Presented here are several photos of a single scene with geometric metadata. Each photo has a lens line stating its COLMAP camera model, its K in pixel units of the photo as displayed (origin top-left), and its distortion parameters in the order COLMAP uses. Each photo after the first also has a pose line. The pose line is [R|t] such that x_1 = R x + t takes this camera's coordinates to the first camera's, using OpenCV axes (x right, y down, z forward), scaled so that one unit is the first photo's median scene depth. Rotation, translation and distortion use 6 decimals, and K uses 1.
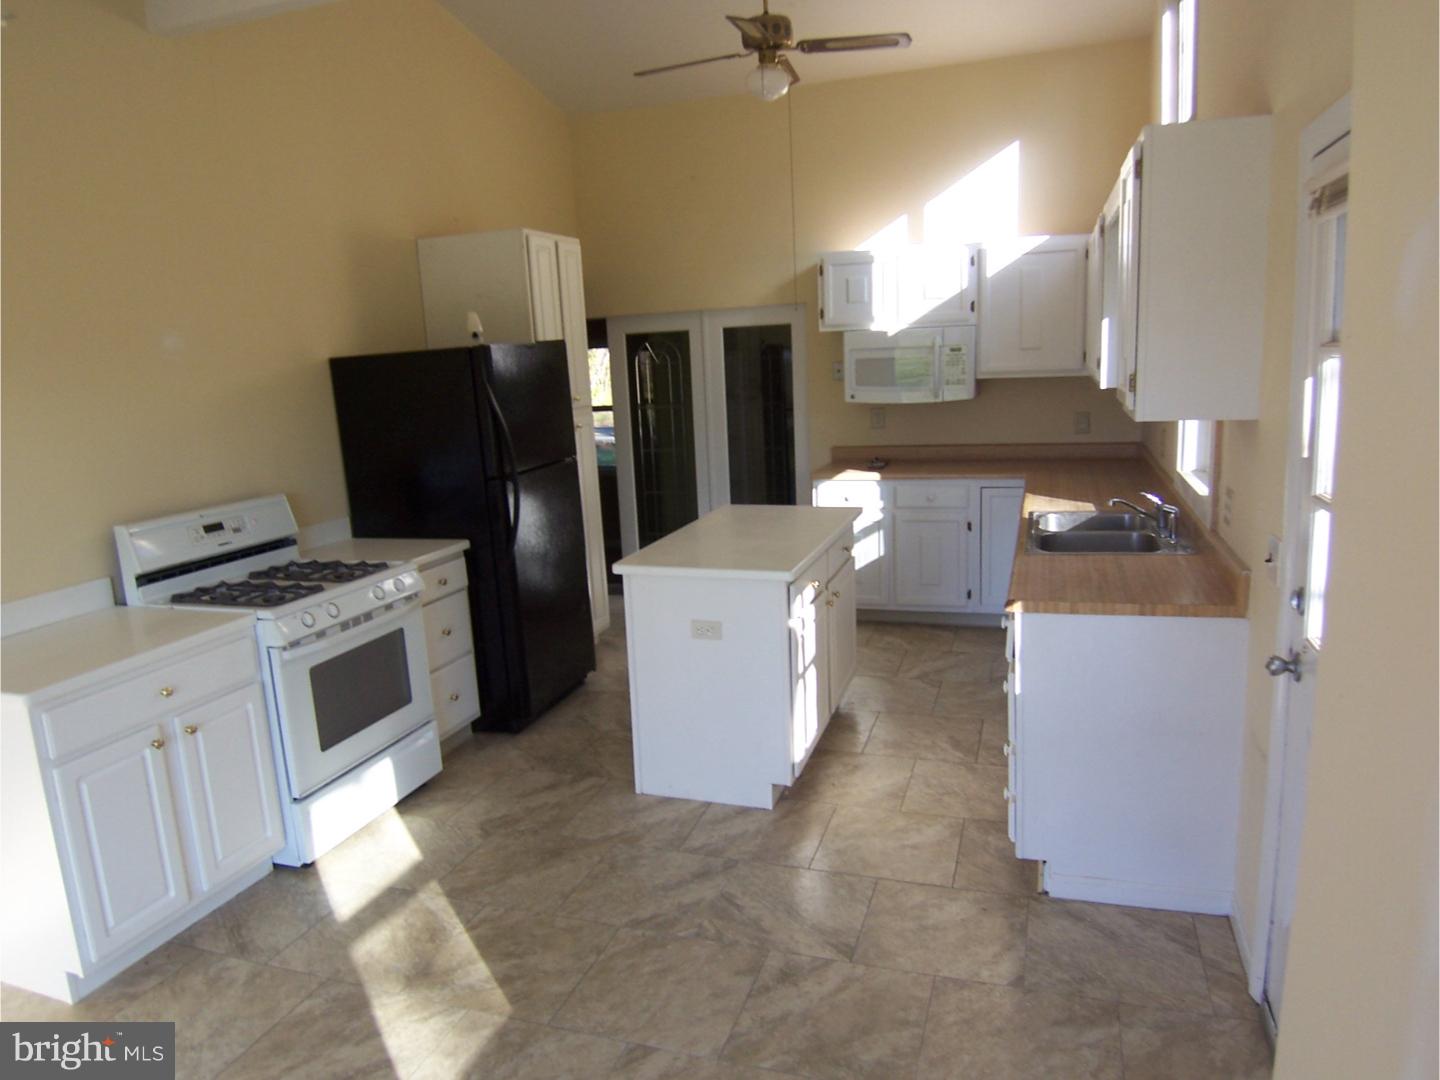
lens RADIAL K [[964.7, 0, 713.3], [0, 964.7, 540.6], [0, 0, 1]] dist [-0.011519, -0.049617]
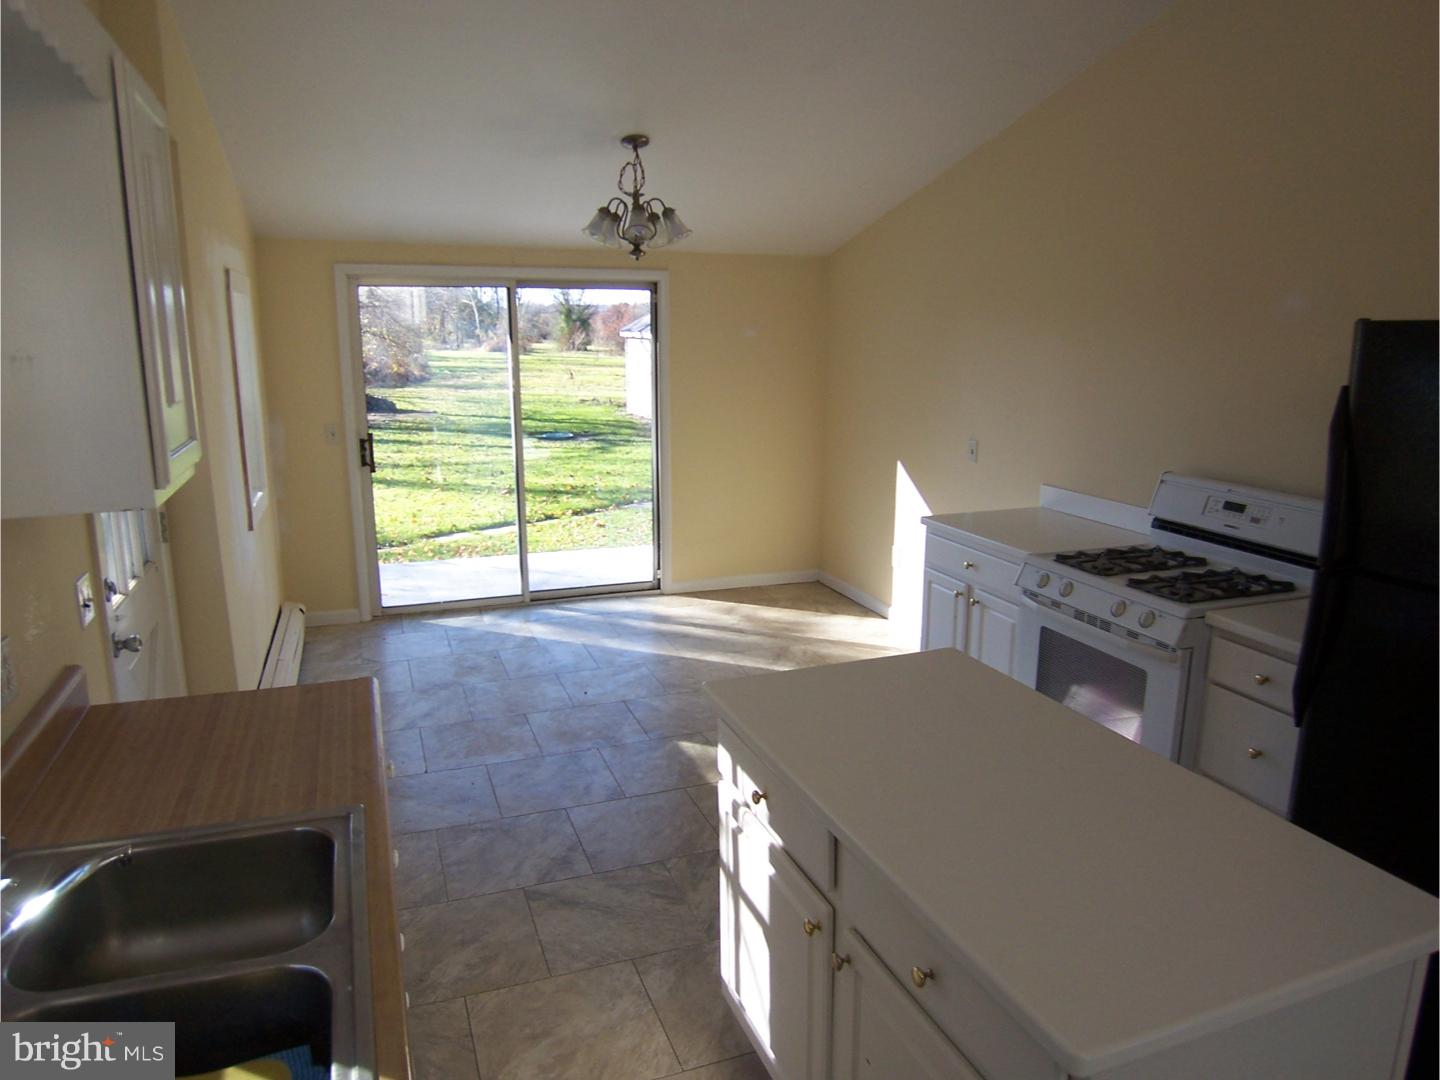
lens RADIAL K [[964.7, 0, 718.2], [0, 964.7, 540.8], [0, 0, 1]] dist [-0.011519, -0.049617]
pose [[-0.771670, 0.185007, -0.608521, 0.346966], [-0.081607, 0.920050, 0.383207, -0.237690], [0.630766, 0.345369, -0.694877, 1.067856]]
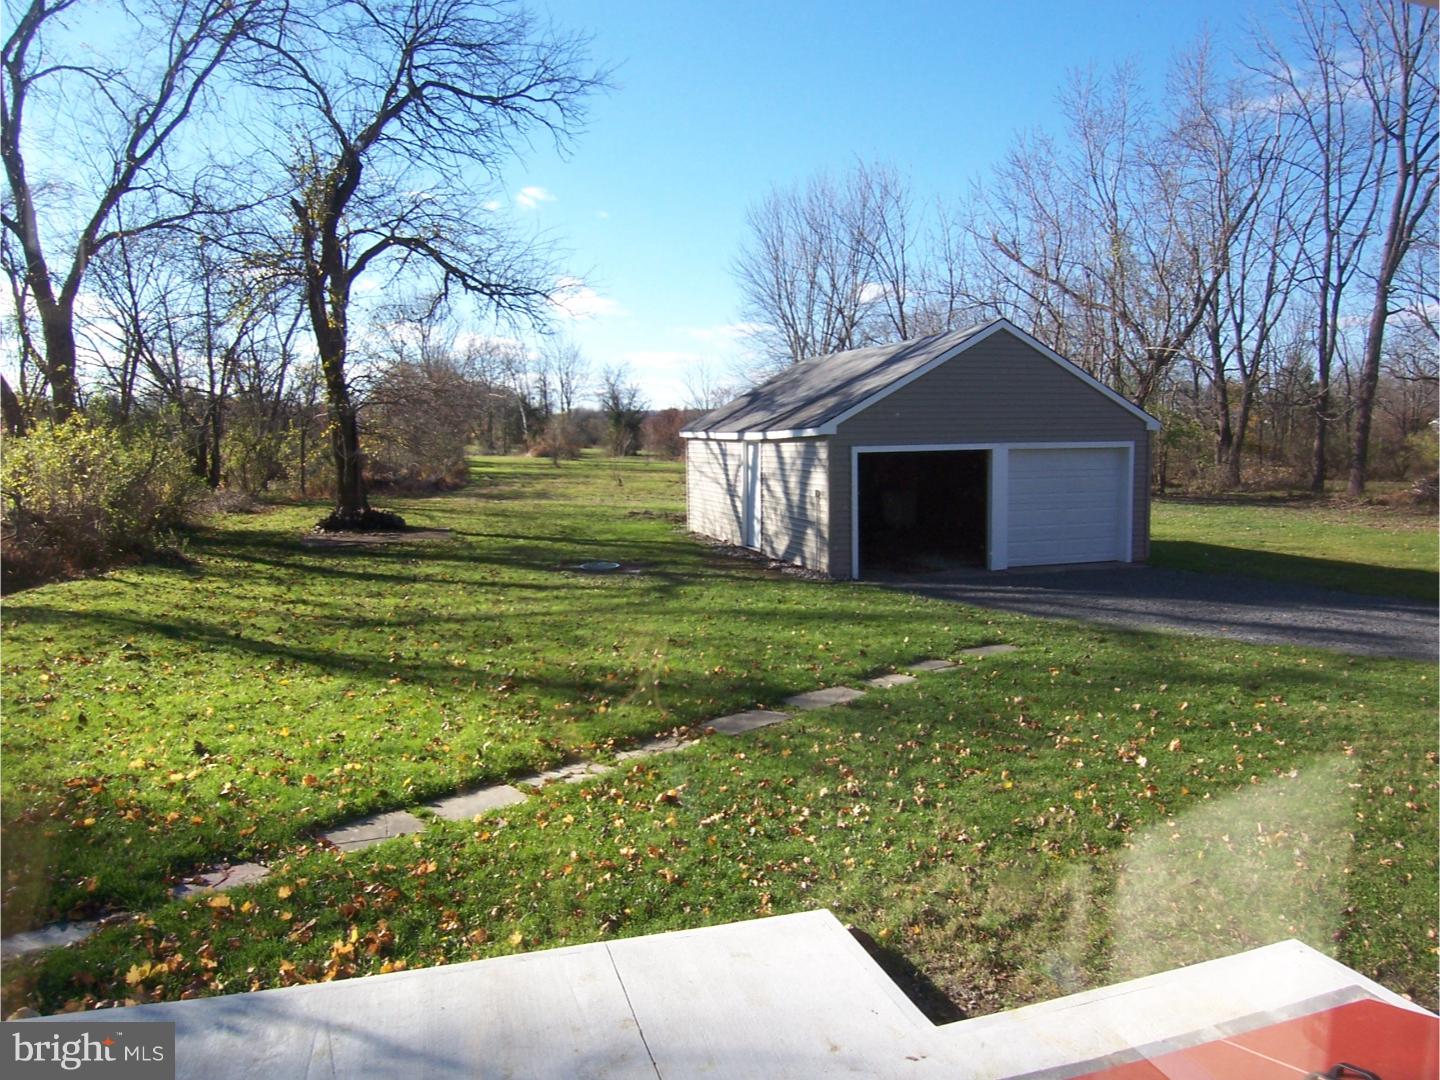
lens RADIAL K [[964.7, 0, 714.8], [0, 964.7, 545.5], [0, 0, 1]] dist [-0.011519, -0.049617]
pose [[-0.802963, 0.123267, -0.583143, -0.317962], [-0.065832, 0.954052, 0.292319, 0.032361], [0.592382, 0.273111, -0.757953, -0.002954]]
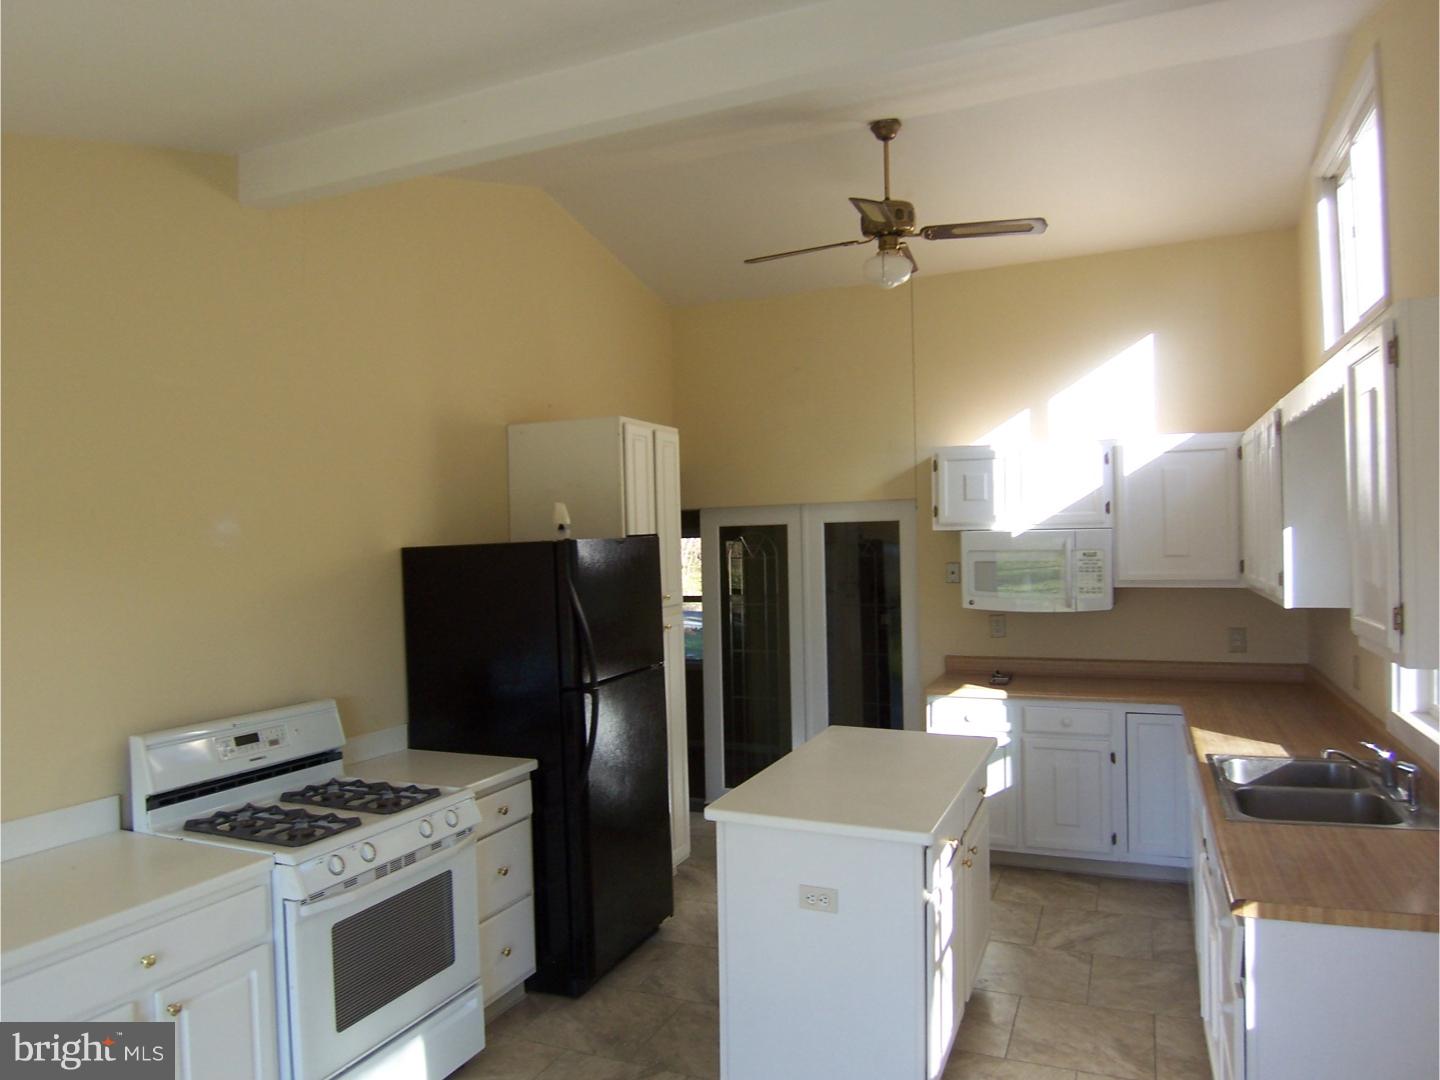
lens RADIAL K [[964.7, 0, 714.1], [0, 964.7, 540.0], [0, 0, 1]] dist [-0.011519, -0.049617]
pose [[0.996290, 0.026058, -0.082025, -0.027929], [-0.041189, 0.981195, -0.188575, -0.035417], [0.075569, 0.191254, 0.978627, 0.120429]]
